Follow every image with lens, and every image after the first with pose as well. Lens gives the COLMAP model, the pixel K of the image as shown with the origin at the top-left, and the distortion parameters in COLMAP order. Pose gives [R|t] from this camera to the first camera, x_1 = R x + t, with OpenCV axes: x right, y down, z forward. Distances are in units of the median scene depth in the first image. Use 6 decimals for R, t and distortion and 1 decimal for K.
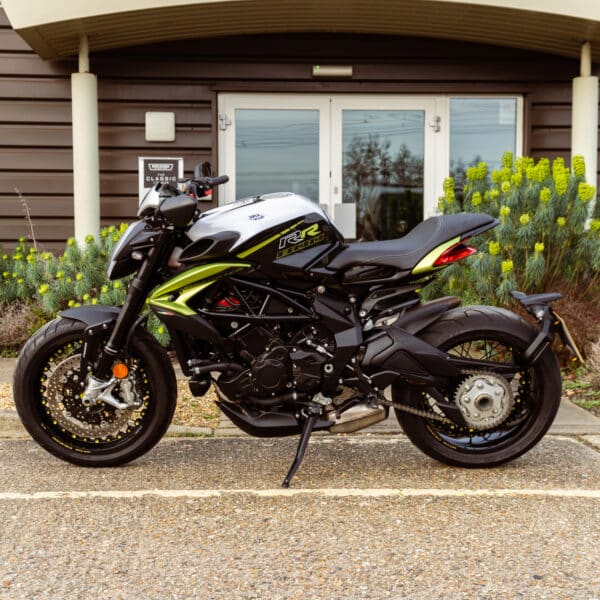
lens RADIAL K [[1059.2, 0, 300.0], [0, 1059.2, 300.0], [0, 0, 1]] dist [0.153184, 0.016863]
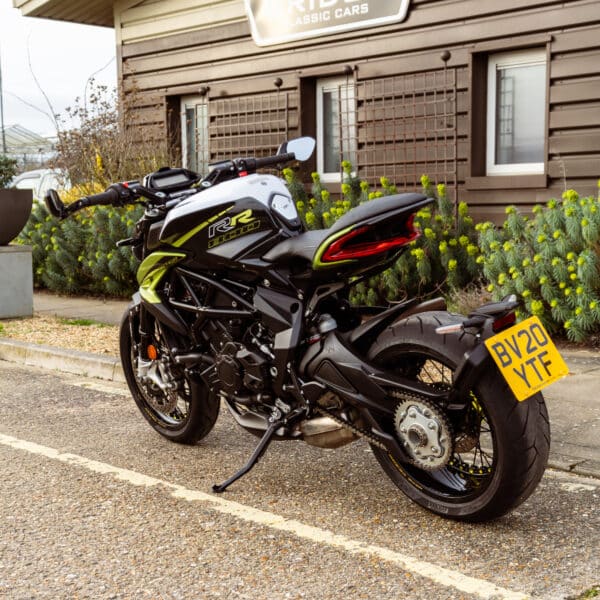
lens RADIAL K [[1115.8, 0, 299.2], [0, 1115.8, 316.4], [0, 0, 1]] dist [0.190953, 0.119471]
pose [[0.630430, 0.068774, -0.773194, 0.780371], [-0.022137, 0.997255, 0.070654, -0.049649], [0.775930, -0.027427, 0.630222, 0.435376]]
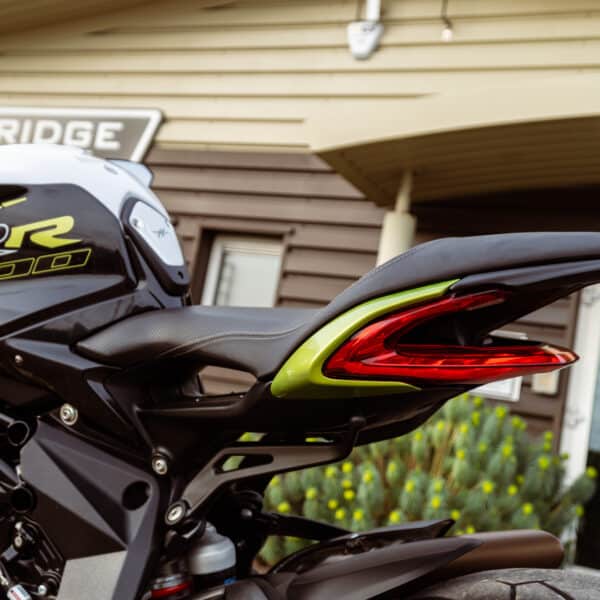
lens RADIAL K [[970.4, 0, 300.0], [0, 970.4, 300.0], [0, 0, 1]] dist [0.103819, -0.027601]
pose [[0.859663, 0.080585, -0.504465, 0.240300], [-0.195583, 0.964161, -0.179277, -0.003928], [0.471939, 0.252782, 0.844615, 0.778199]]
